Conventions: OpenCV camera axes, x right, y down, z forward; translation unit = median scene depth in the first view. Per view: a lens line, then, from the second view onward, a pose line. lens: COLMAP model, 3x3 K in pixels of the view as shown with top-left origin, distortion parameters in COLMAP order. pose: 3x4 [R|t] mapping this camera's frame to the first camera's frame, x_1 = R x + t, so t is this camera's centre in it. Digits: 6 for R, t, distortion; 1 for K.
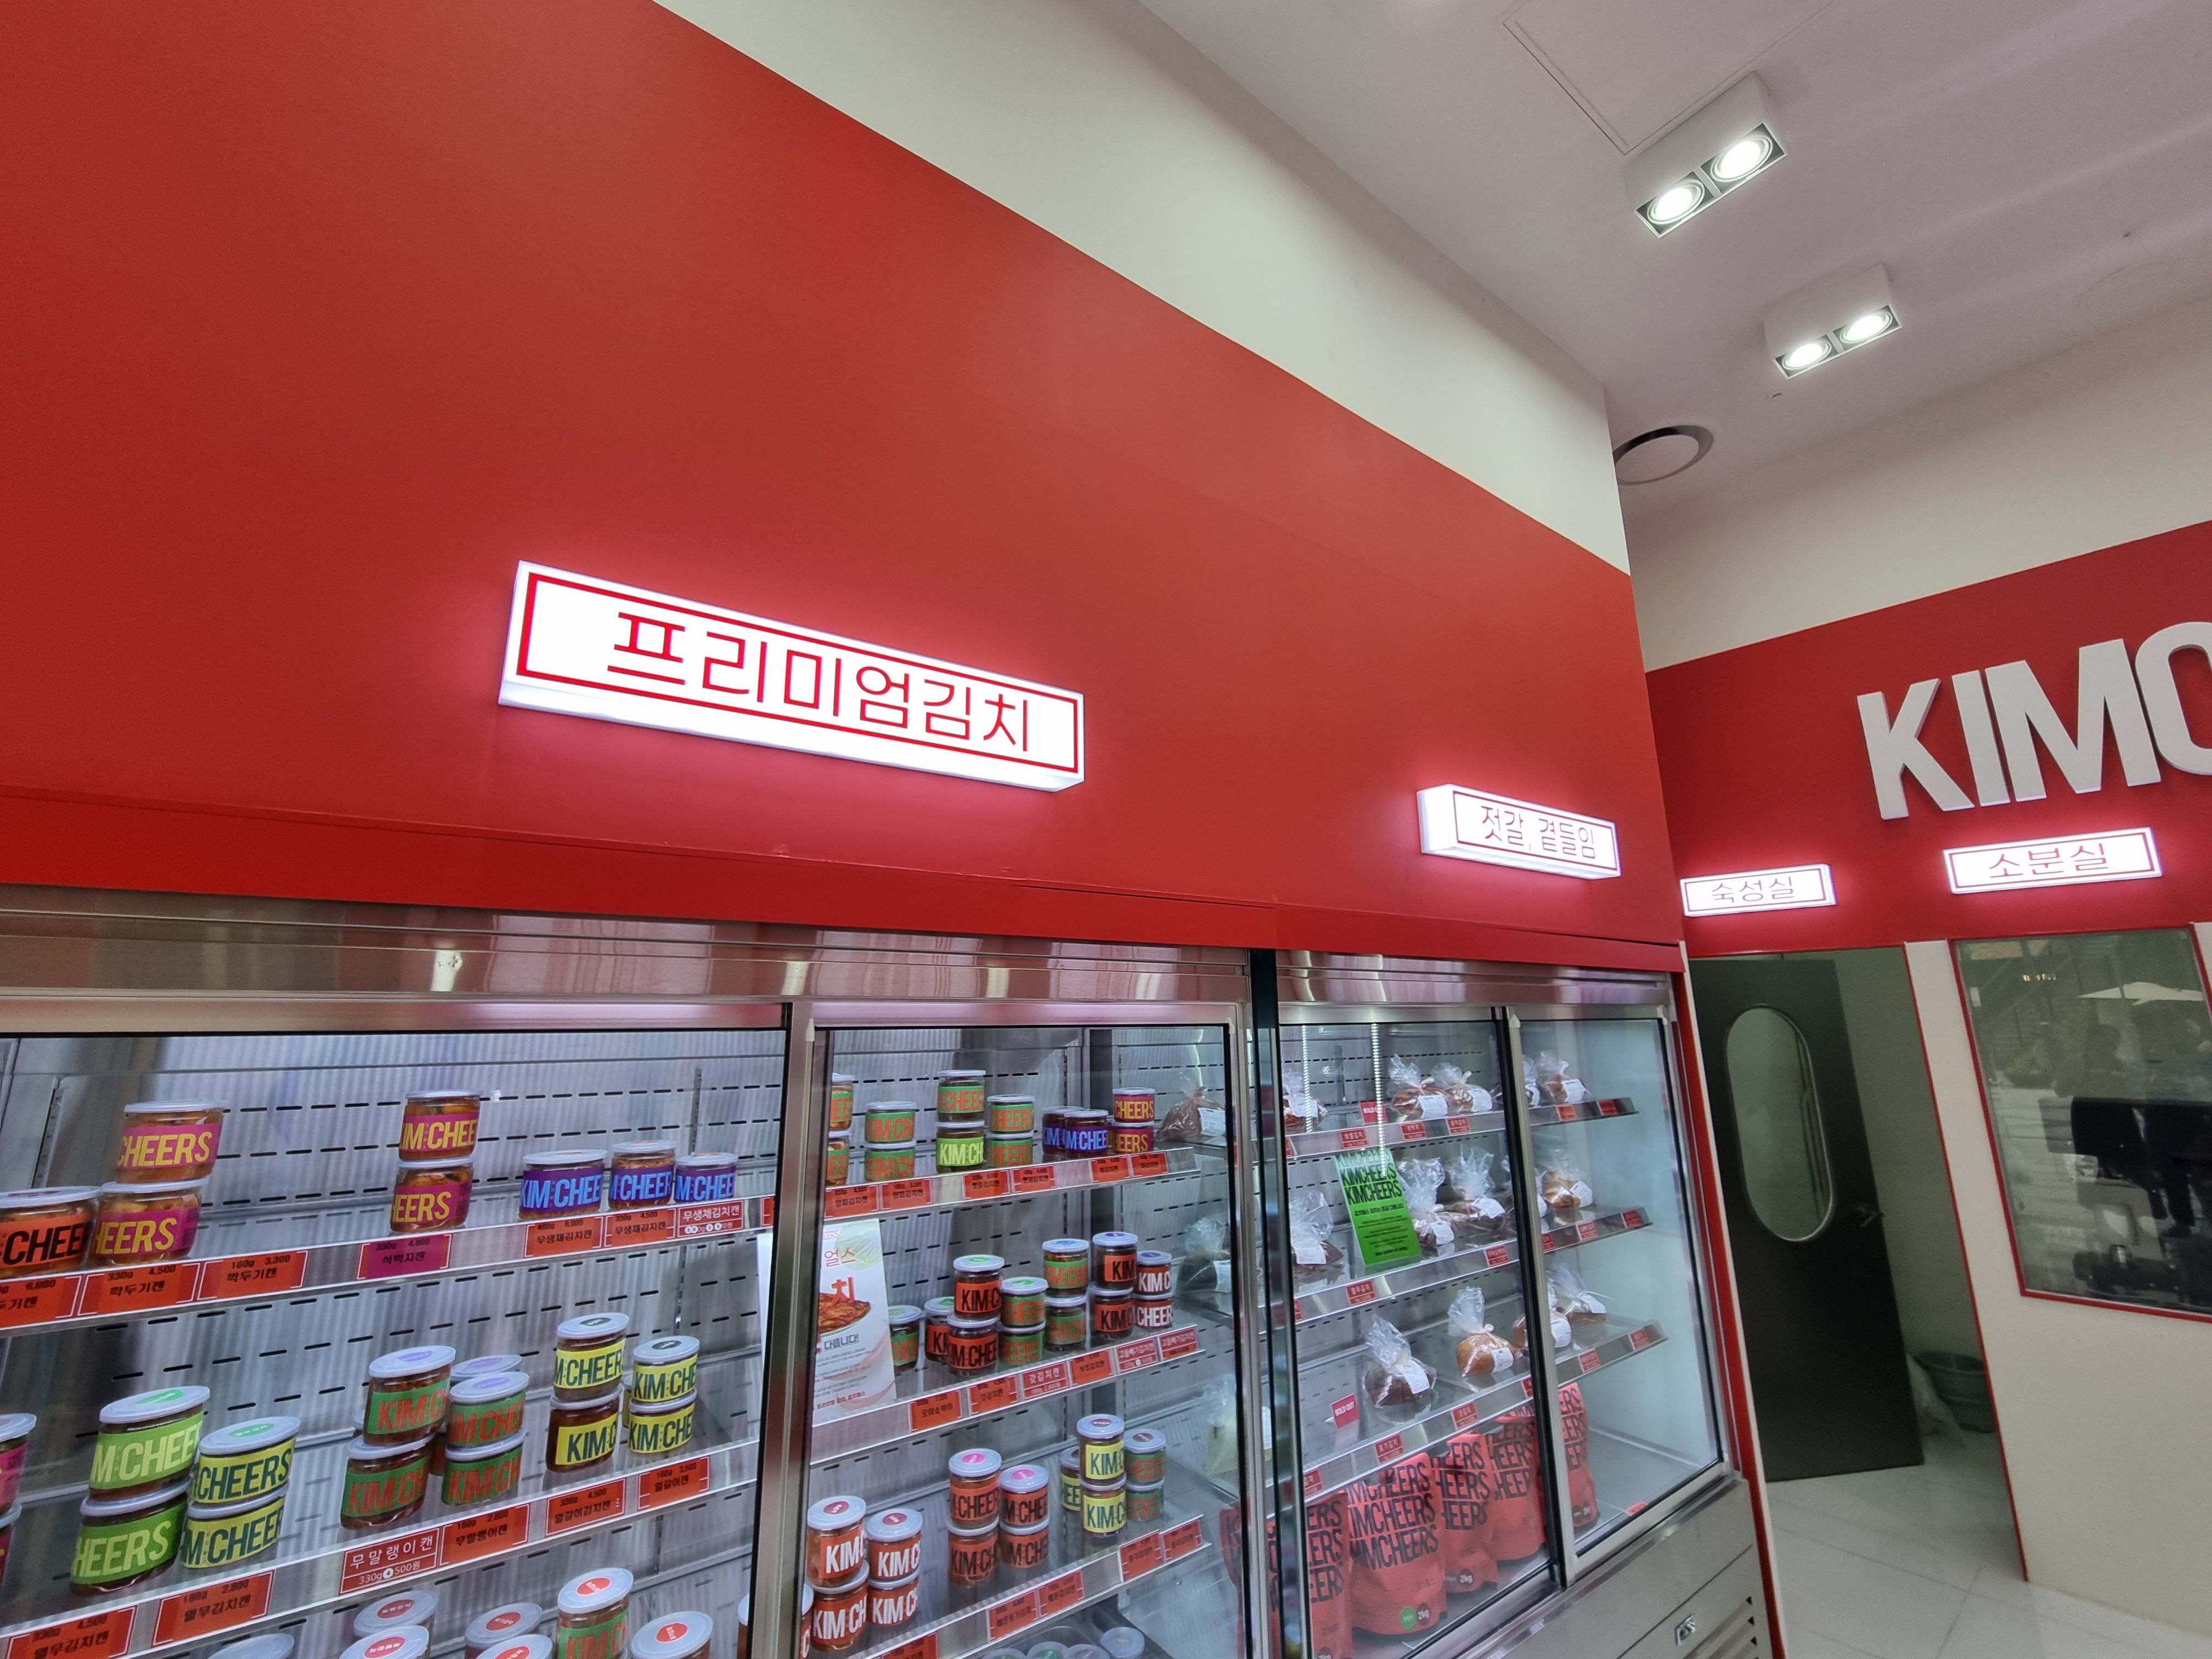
lens RADIAL K [[908.9, 0, 1109.6], [0, 908.9, 822.8], [0, 0, 1]] dist [-0.001939, -0.000753]
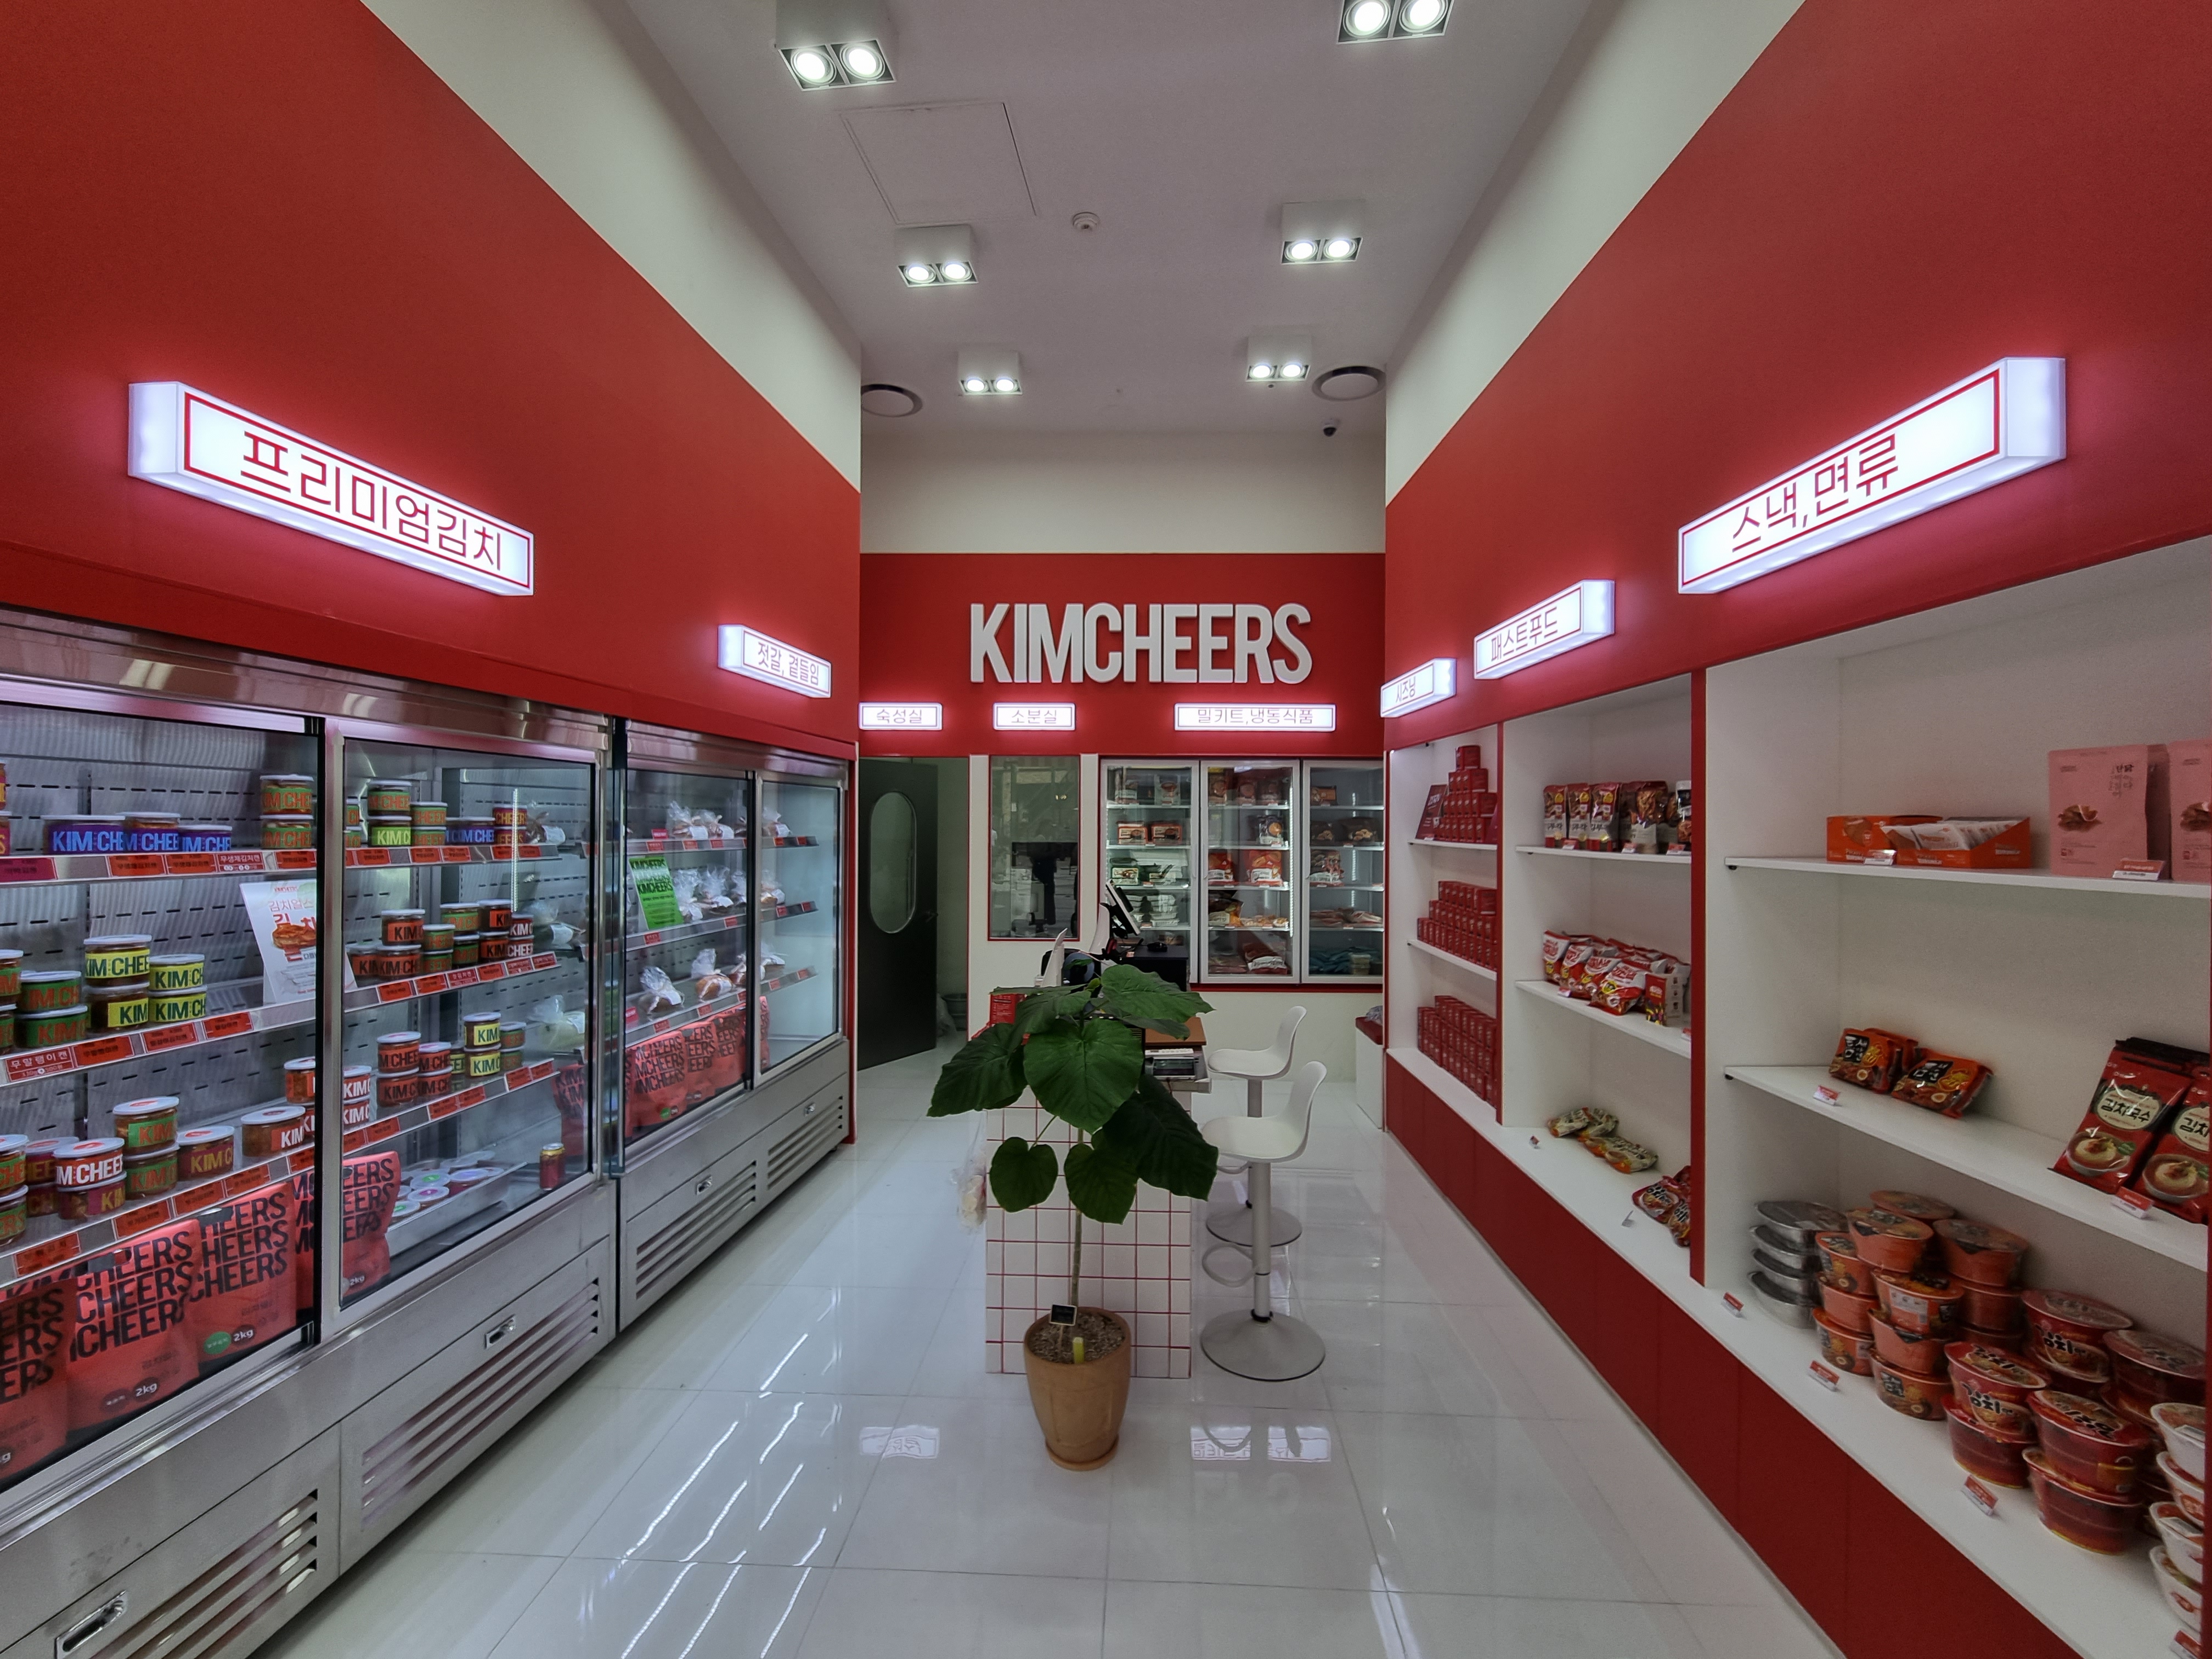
lens RADIAL K [[908.9, 0, 1109.6], [0, 908.9, 822.8], [0, 0, 1]] dist [-0.001939, -0.000753]
pose [[0.667645, 0.016963, 0.744287, -0.367242], [-0.174536, 0.975445, 0.134332, -0.032934], [-0.723732, -0.219591, 0.654211, -0.563514]]
